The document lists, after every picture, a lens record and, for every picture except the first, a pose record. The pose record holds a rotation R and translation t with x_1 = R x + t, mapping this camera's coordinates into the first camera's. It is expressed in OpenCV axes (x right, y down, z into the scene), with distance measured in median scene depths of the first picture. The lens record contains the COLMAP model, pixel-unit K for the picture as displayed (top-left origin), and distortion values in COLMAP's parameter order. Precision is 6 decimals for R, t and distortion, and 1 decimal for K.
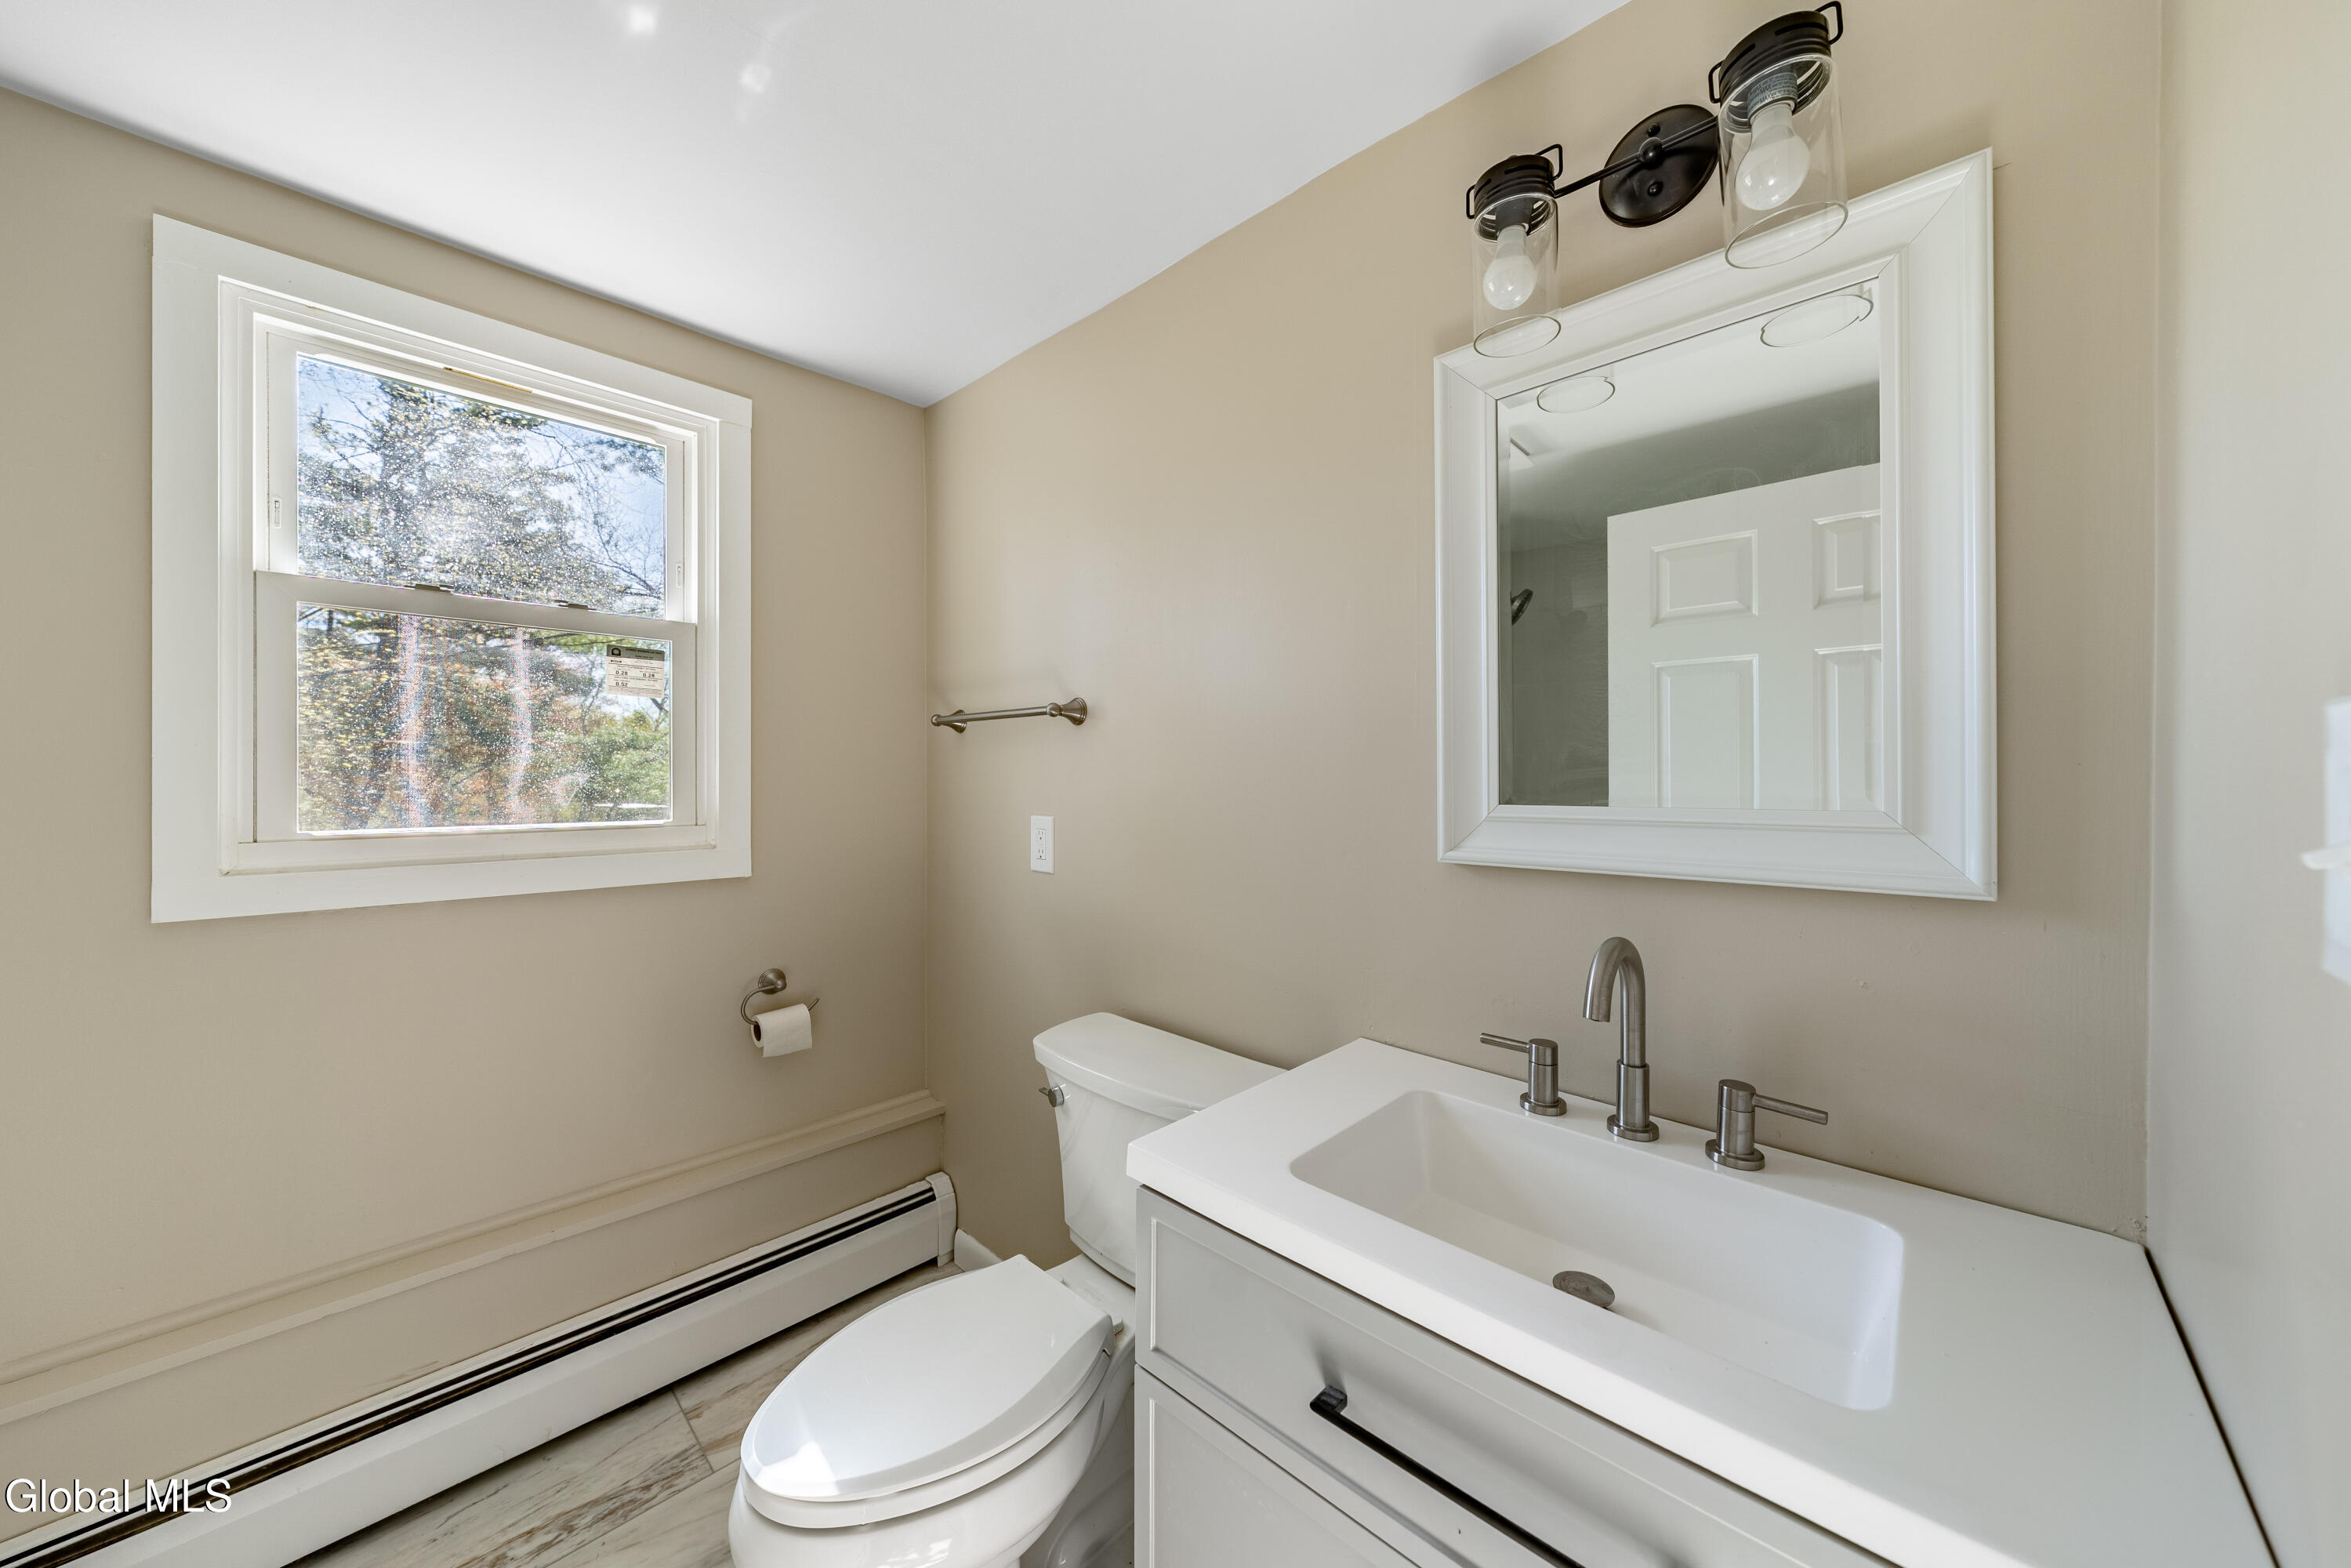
lens RADIAL K [[812.8, 0, 1193.0], [0, 812.8, 772.6], [0, 0, 1]] dist [-0.002473, 0.000450]
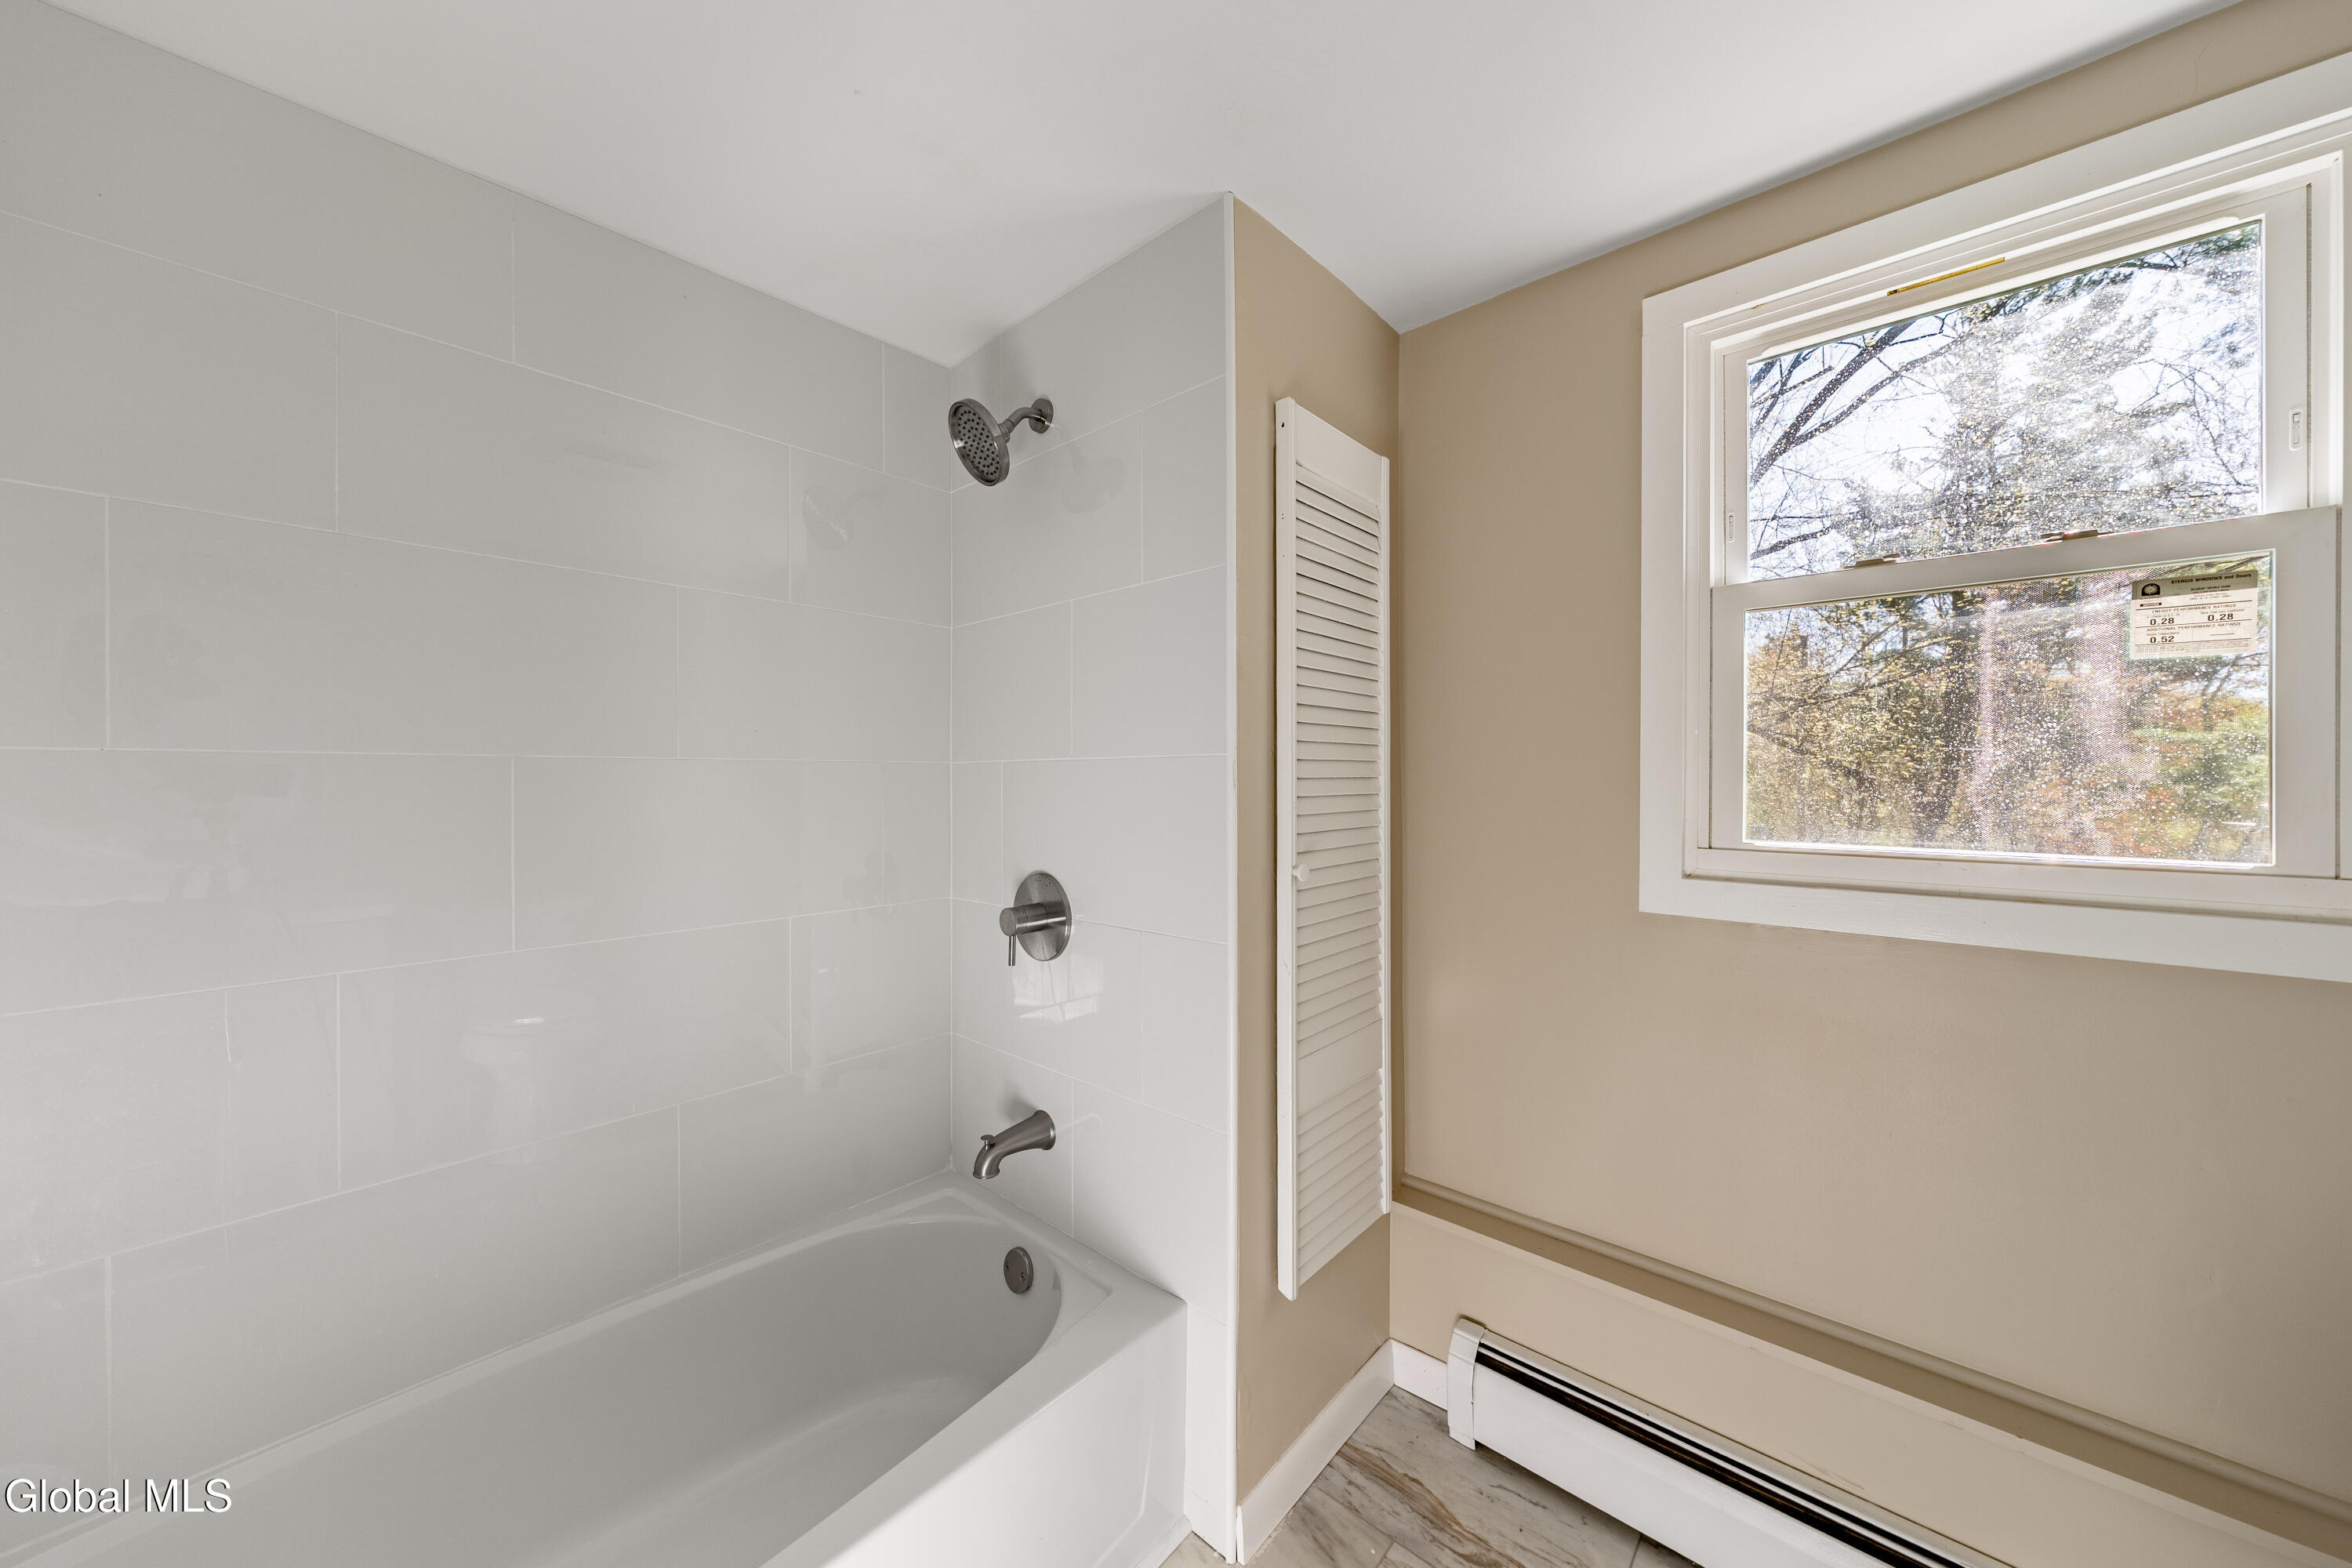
lens RADIAL K [[813.1, 0, 1193.8], [0, 813.1, 776.9], [0, 0, 1]] dist [-0.002473, 0.000450]
pose [[0.025613, -0.003529, -0.999666, -0.097422], [-0.000615, 0.999994, -0.003546, -0.000916], [0.999672, 0.000706, 0.025611, 0.230930]]
